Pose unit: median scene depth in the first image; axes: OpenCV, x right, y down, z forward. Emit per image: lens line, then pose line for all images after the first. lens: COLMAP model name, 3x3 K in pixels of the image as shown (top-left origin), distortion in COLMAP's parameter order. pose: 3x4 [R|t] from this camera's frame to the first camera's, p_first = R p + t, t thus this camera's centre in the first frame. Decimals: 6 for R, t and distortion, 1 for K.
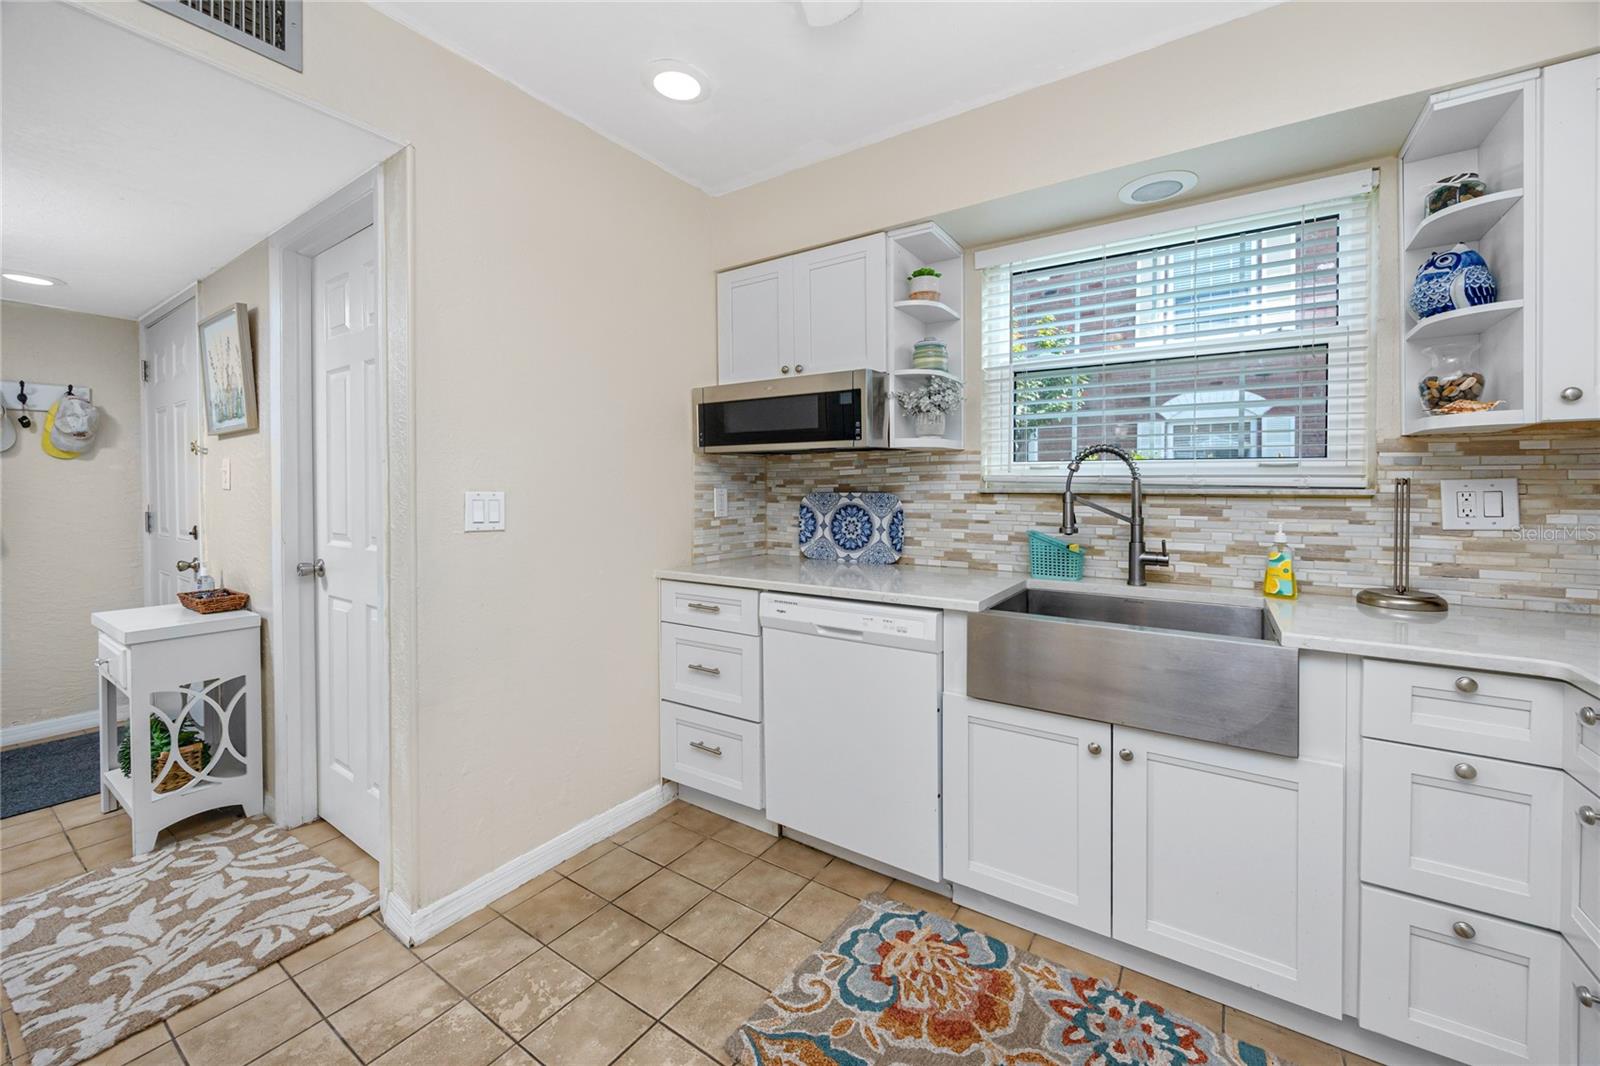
lens RADIAL K [[601.7, 0, 787.5], [0, 601.7, 490.9], [0, 0, 1]] dist [0.001190, -0.000067]
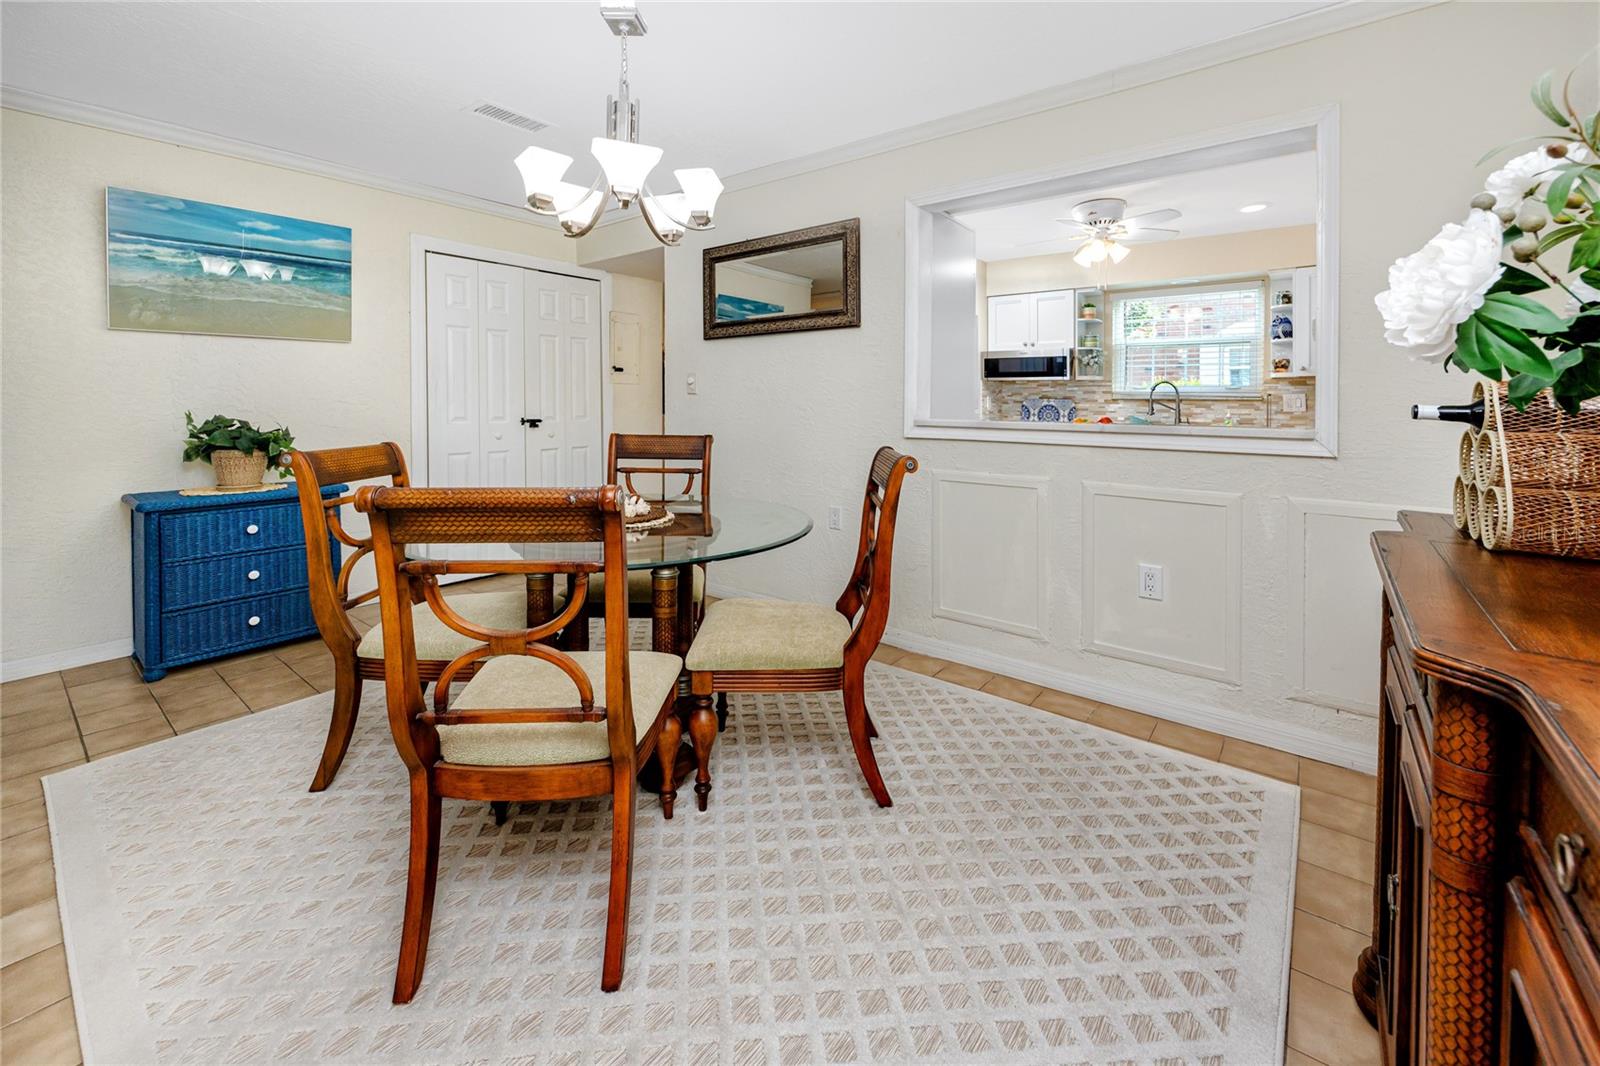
lens RADIAL K [[641.7, 0, 823.7], [0, 641.7, 410.2], [0, 0, 1]] dist [0.001501, 0.000069]
pose [[0.997580, 0.006280, -0.069248, -0.686702], [-0.005471, 0.999915, 0.011864, 0.024811], [0.069316, -0.011456, 0.997529, -1.716302]]
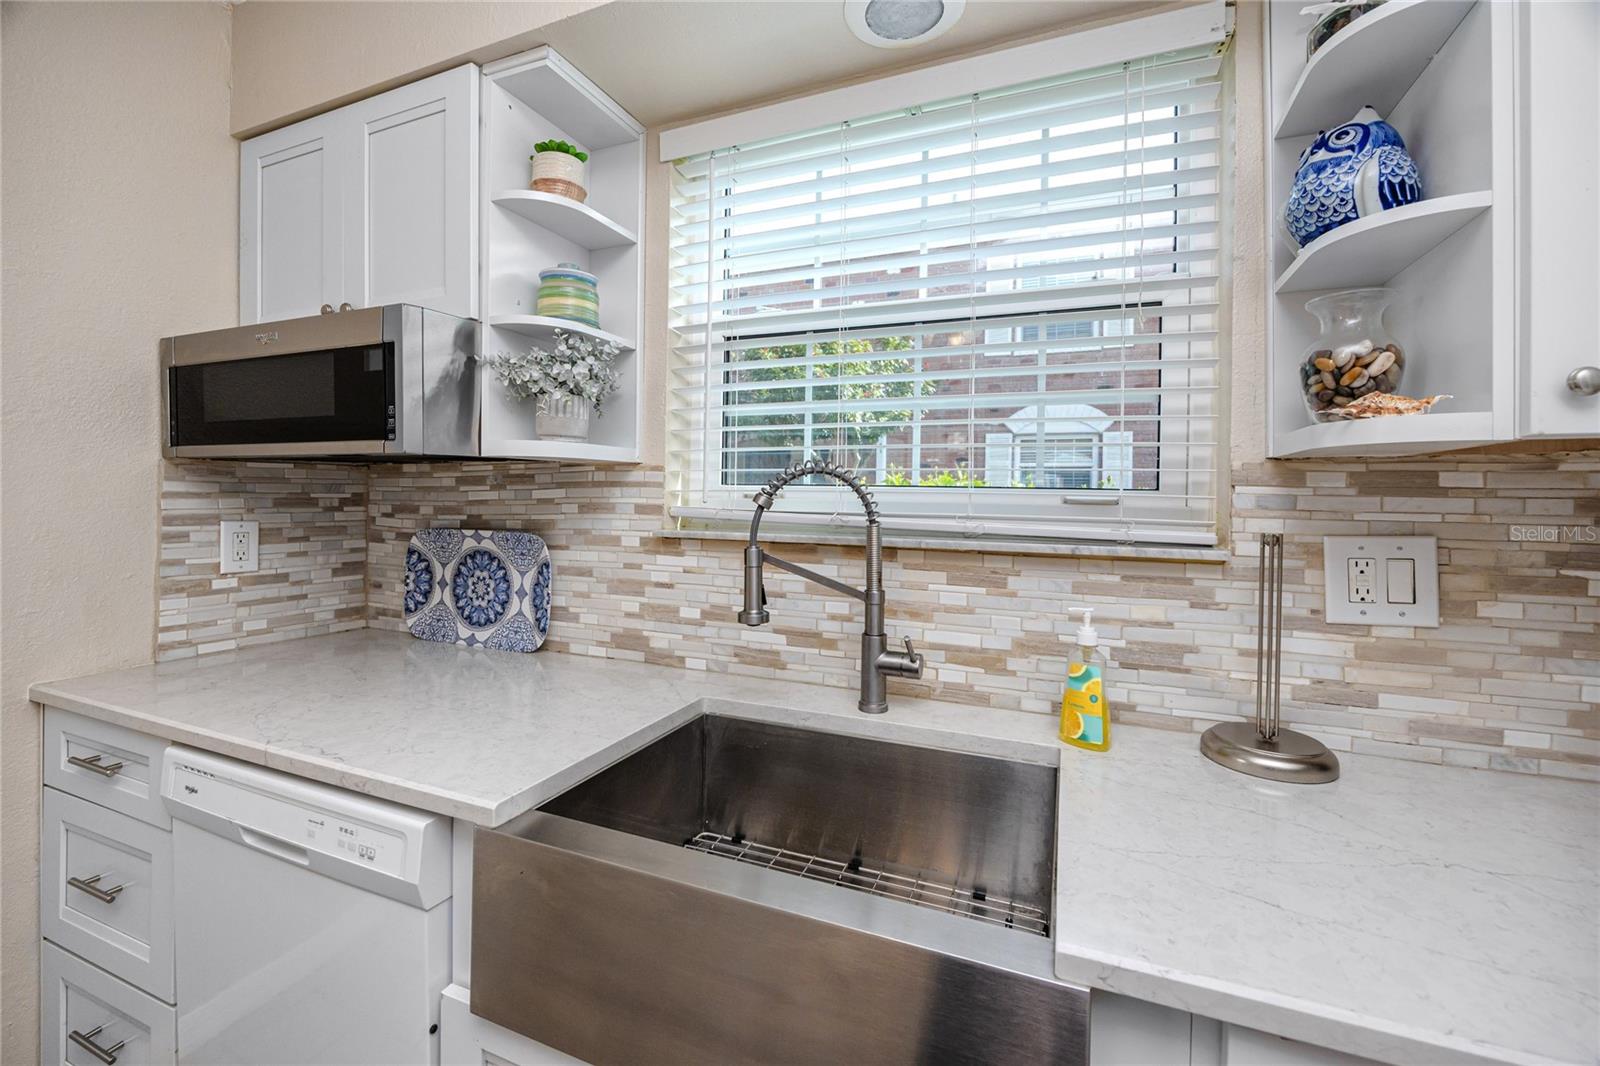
lens RADIAL K [[639.4, 0, 807.1], [0, 639.4, 499.9], [0, 0, 1]] dist [-0.012284, 0.000351]
pose [[0.975778, 0.010009, 0.218534, 0.363495], [-0.009709, 0.999950, -0.002448, -0.036540], [-0.218547, 0.000267, 0.975826, 0.400966]]
